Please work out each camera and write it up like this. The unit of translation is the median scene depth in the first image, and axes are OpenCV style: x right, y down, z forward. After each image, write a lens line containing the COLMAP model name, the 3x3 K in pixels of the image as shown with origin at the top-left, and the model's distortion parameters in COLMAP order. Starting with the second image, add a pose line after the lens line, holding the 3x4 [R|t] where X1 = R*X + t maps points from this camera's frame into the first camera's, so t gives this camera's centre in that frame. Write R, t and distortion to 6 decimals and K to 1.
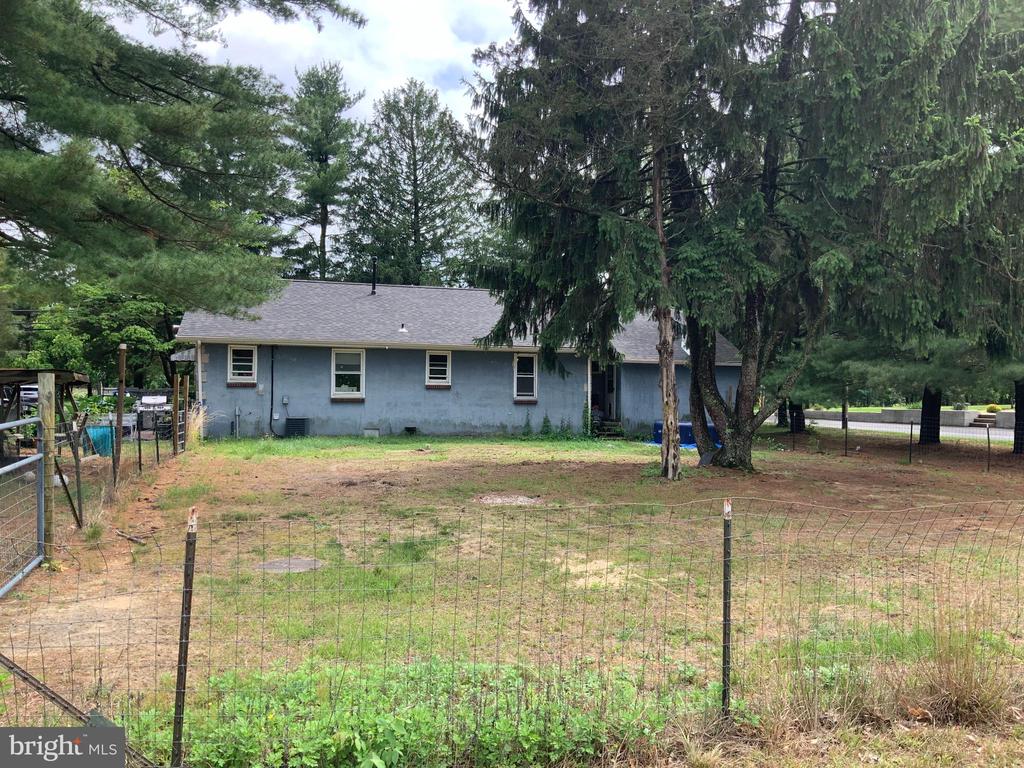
lens RADIAL K [[846.4, 0, 511.6], [0, 846.4, 386.2], [0, 0, 1]] dist [0.050439, -0.016446]
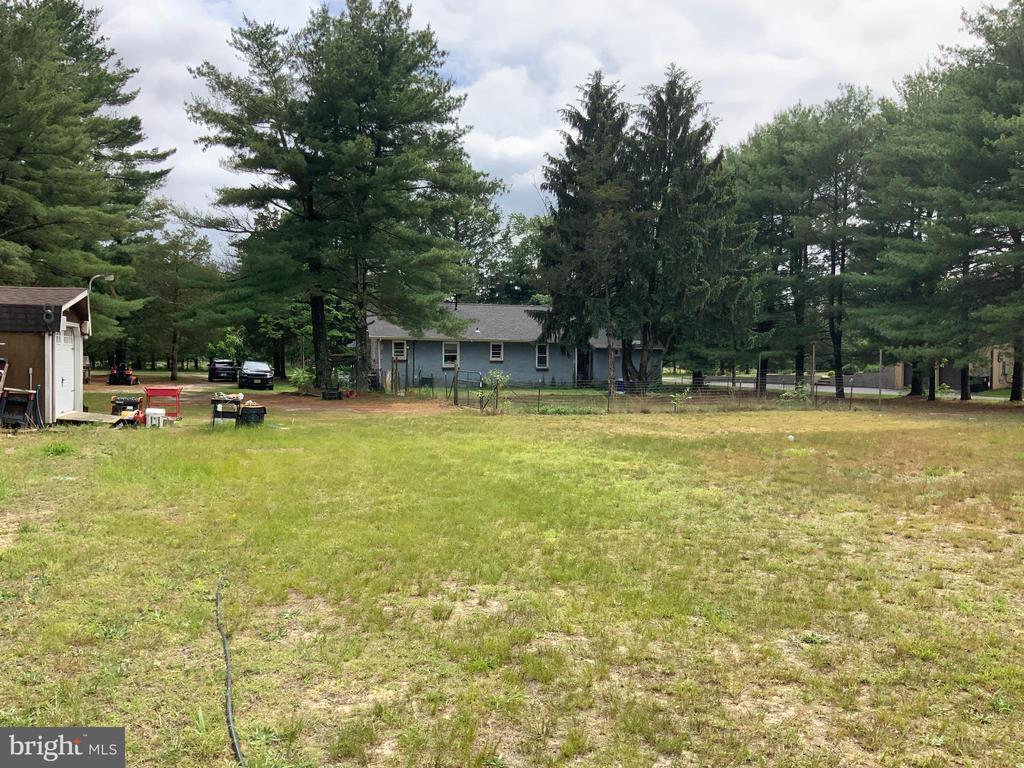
lens RADIAL K [[846.4, 0, 512.0], [0, 846.4, 382.8], [0, 0, 1]] dist [0.050439, -0.016446]
pose [[0.999396, -0.002263, 0.034688, -0.121194], [0.001267, 0.999587, 0.028701, -0.005919], [-0.034739, -0.028640, 0.998986, -0.913566]]
